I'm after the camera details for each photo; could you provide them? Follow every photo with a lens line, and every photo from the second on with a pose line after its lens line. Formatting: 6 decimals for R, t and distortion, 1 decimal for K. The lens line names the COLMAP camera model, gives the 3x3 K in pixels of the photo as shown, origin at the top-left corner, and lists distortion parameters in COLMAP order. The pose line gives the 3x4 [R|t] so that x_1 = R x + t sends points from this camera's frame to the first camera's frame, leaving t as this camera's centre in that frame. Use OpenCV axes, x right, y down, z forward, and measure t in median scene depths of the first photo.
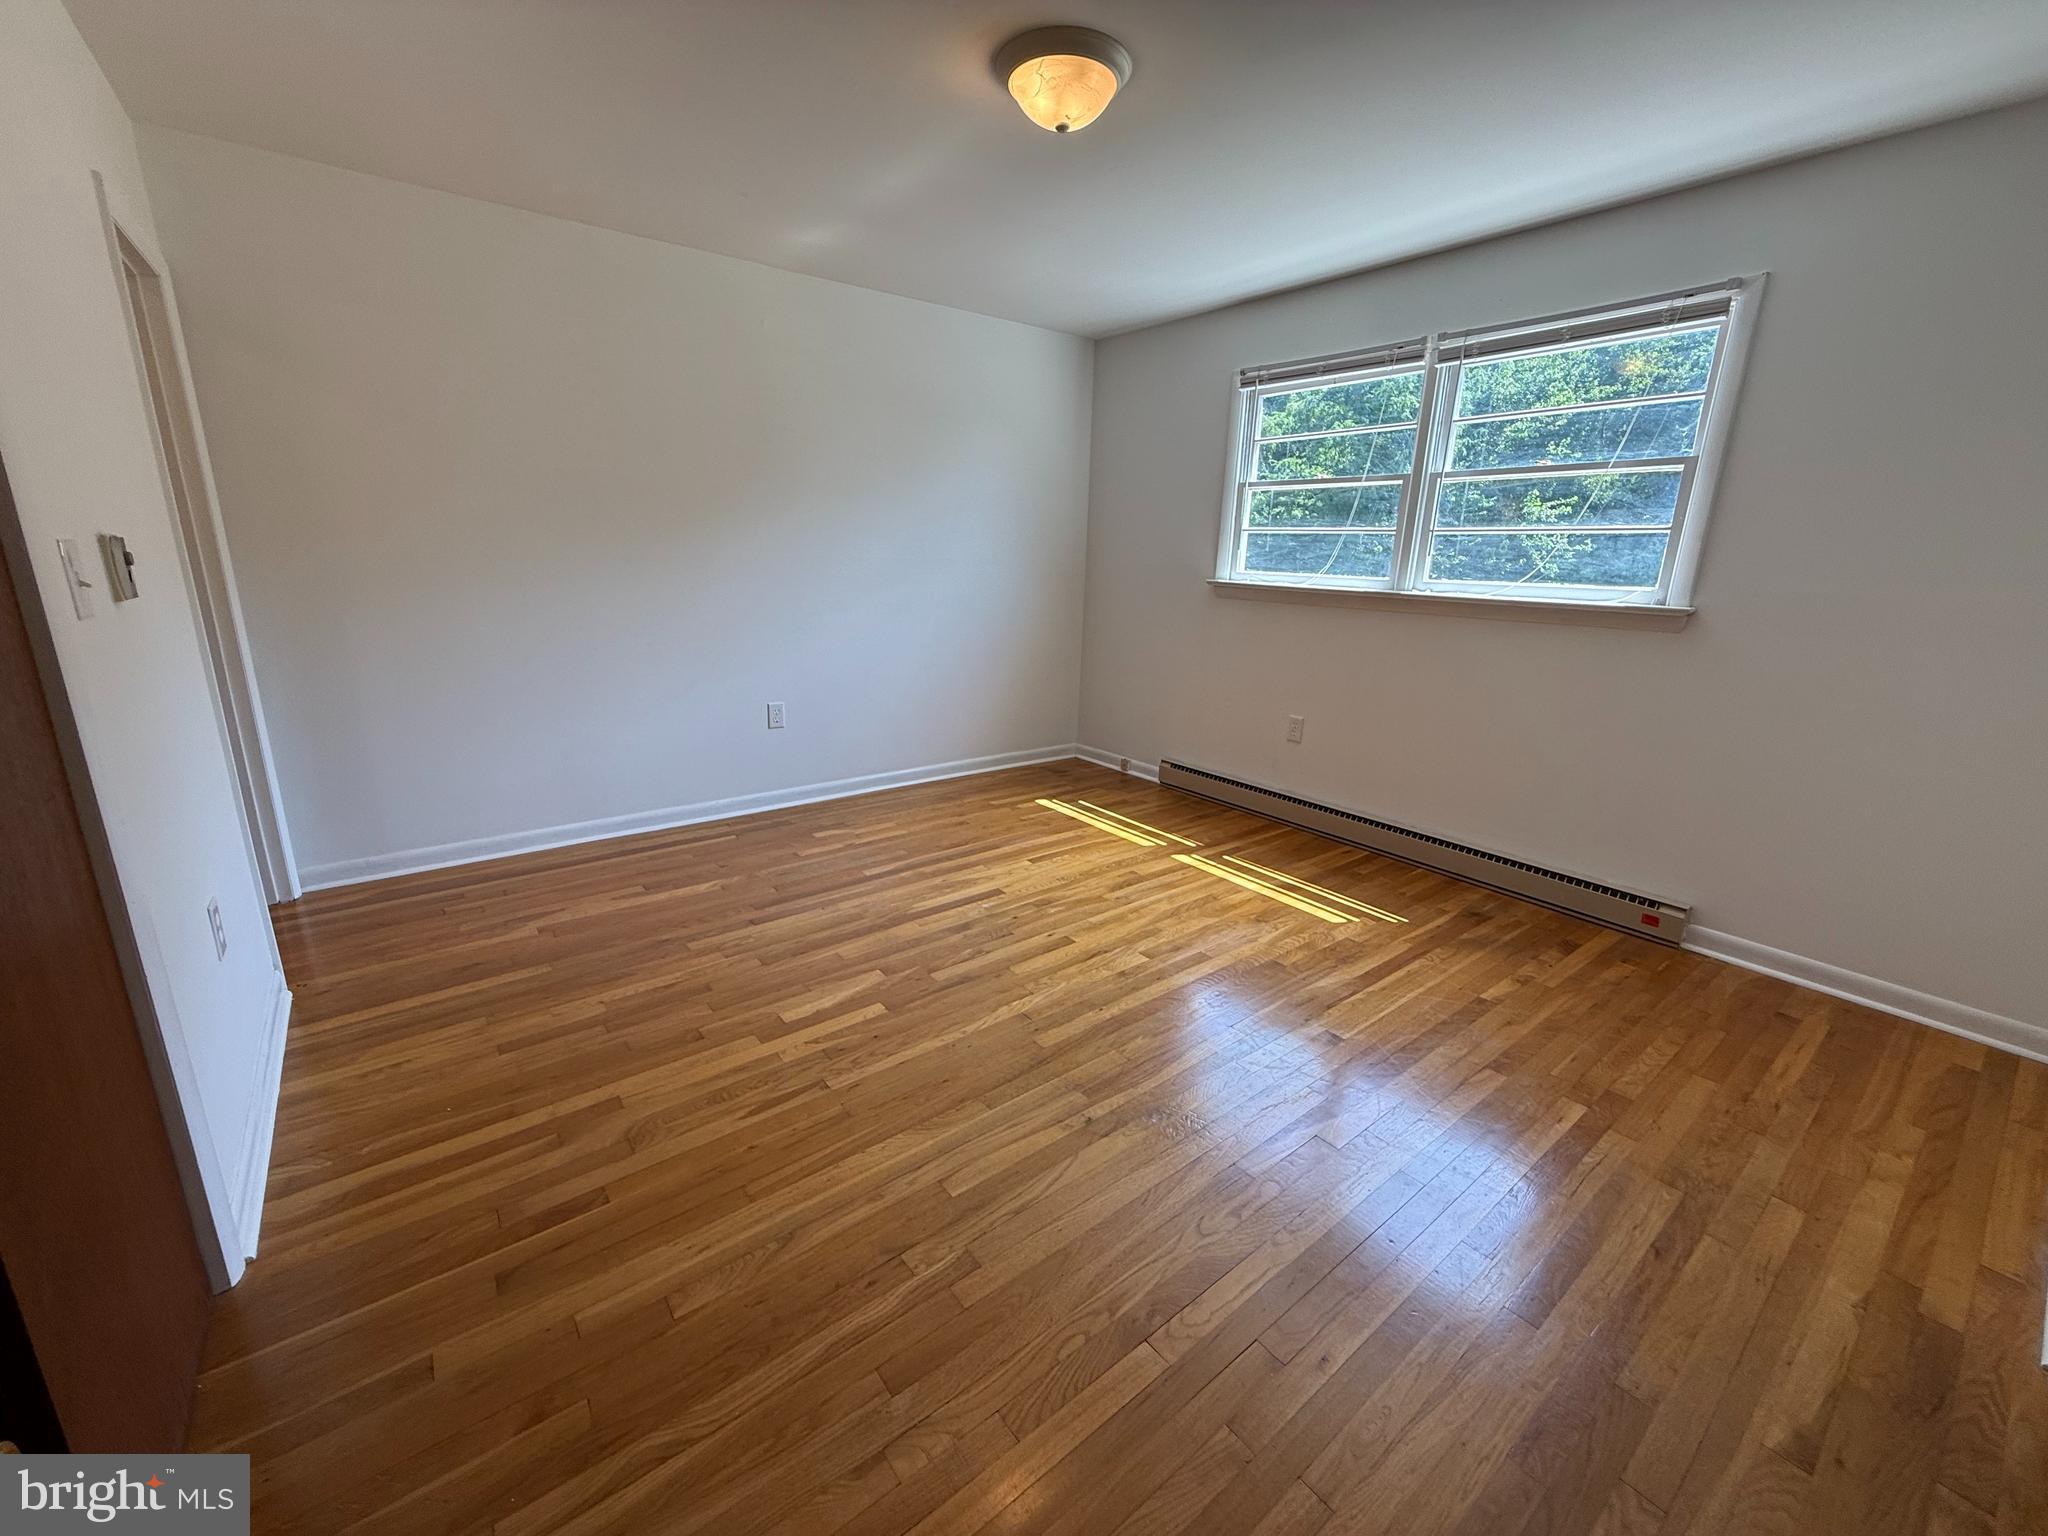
lens RADIAL K [[825.2, 0, 1021.3], [0, 825.2, 768.2], [0, 0, 1]] dist [0.001821, 0.000598]
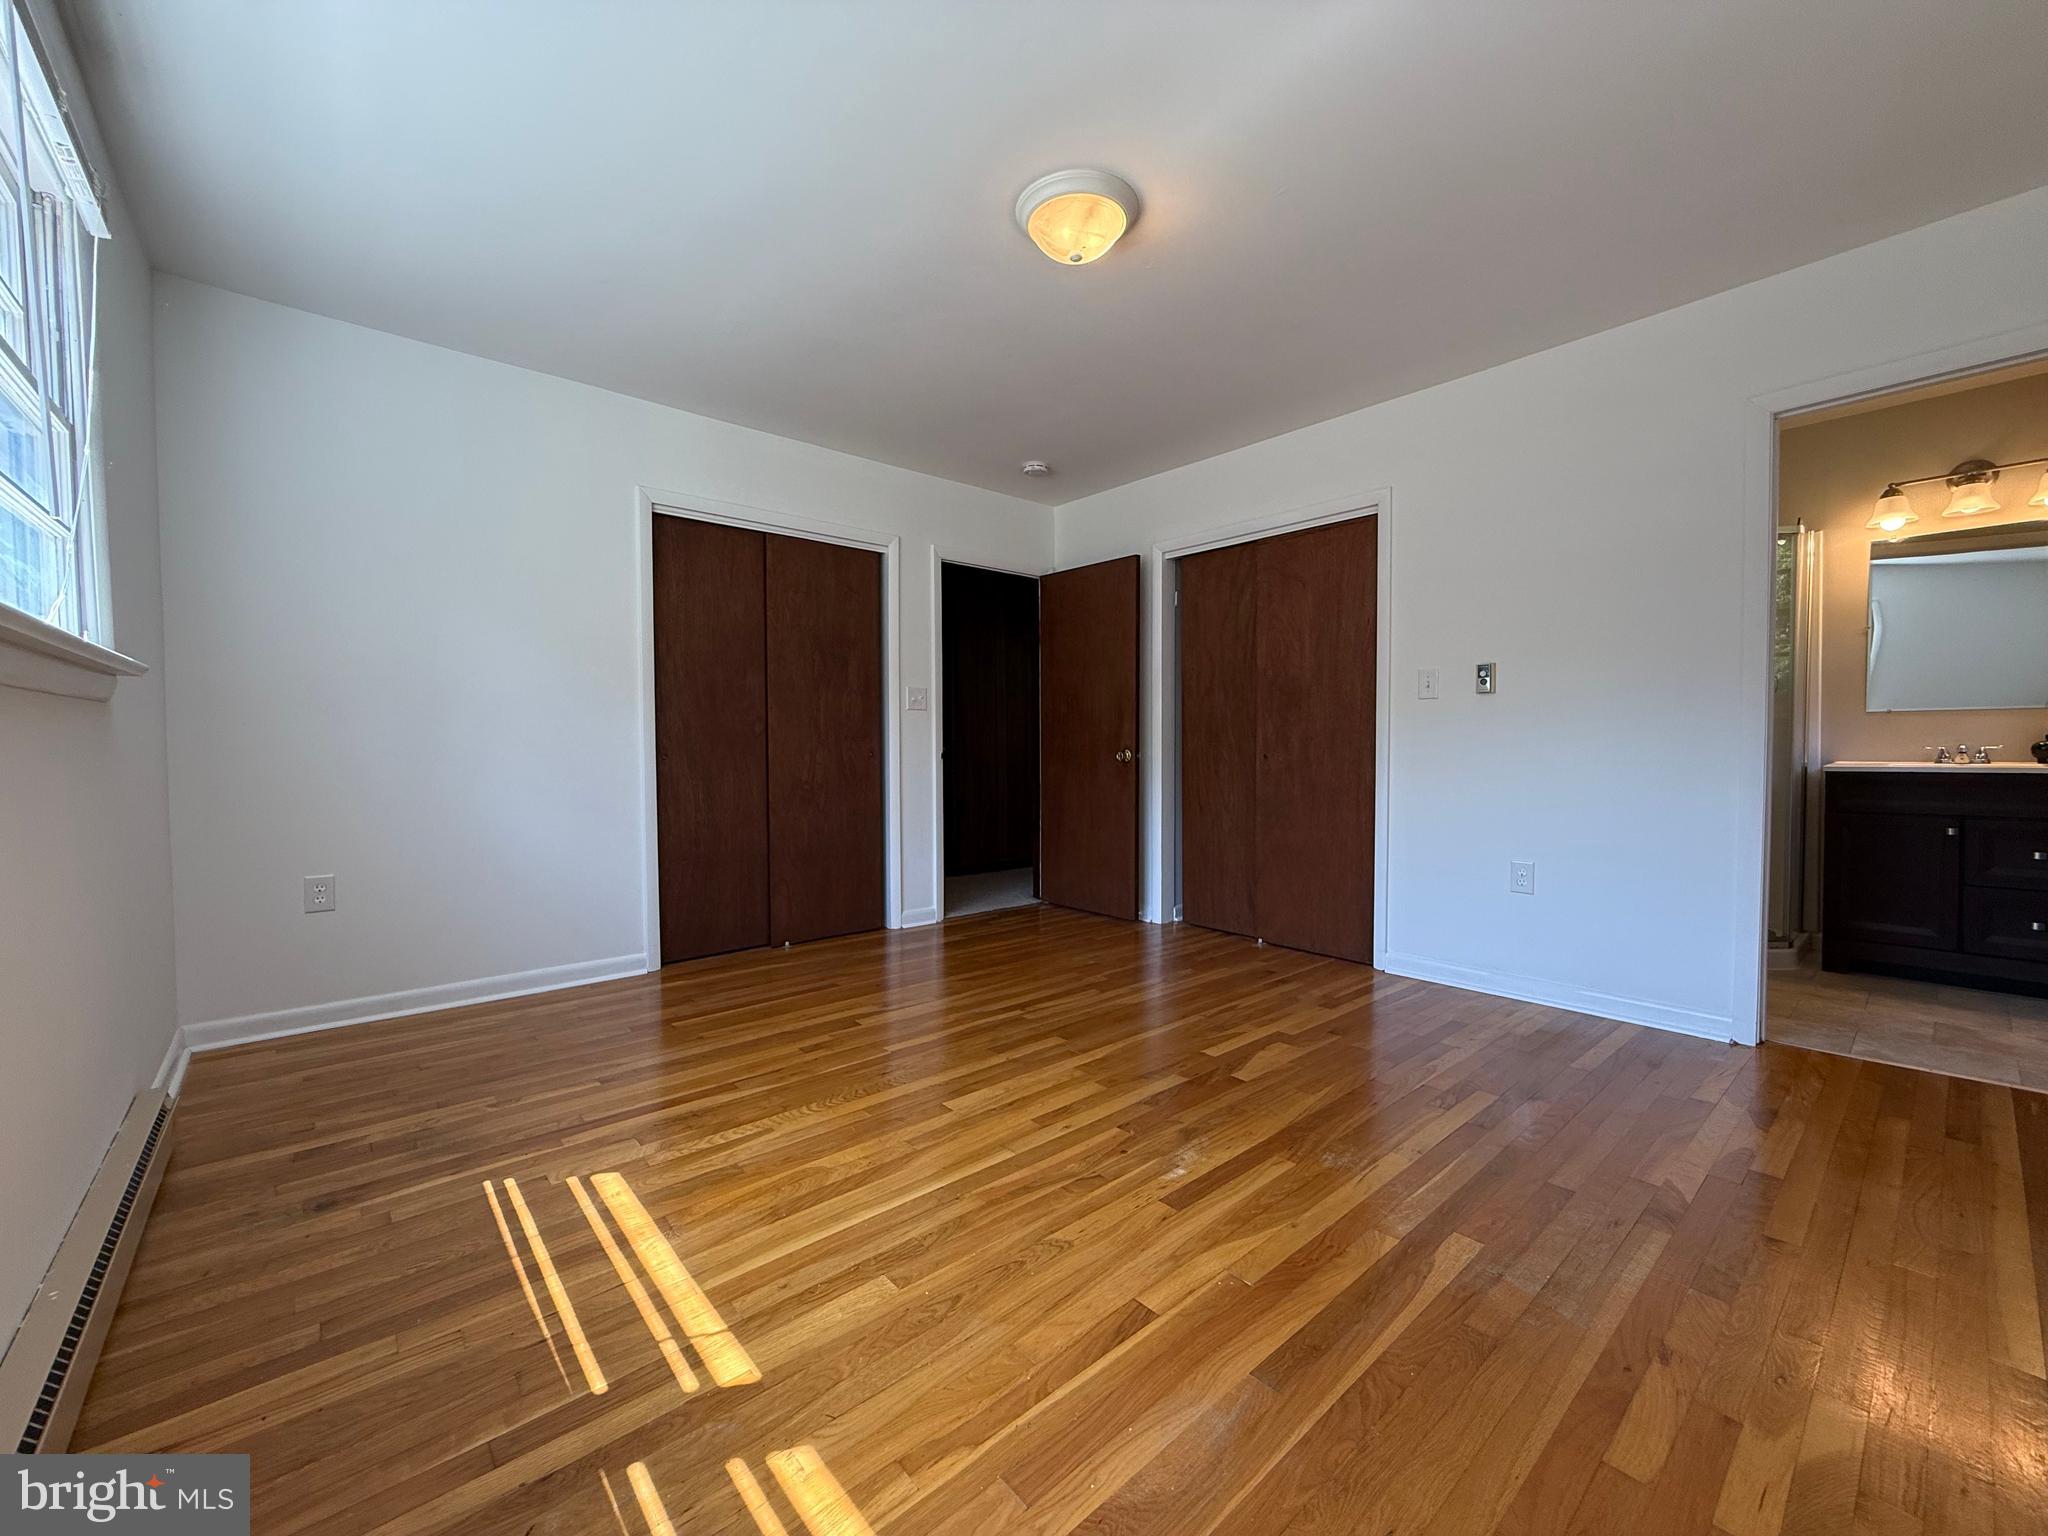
lens RADIAL K [[825.2, 0, 1023.6], [0, 825.2, 769.6], [0, 0, 1]] dist [0.001821, 0.000598]
pose [[-0.998130, -0.020134, -0.057710, 0.109586], [-0.036207, 0.955460, 0.292893, -0.282067], [0.049243, 0.294434, -0.954402, 1.441085]]
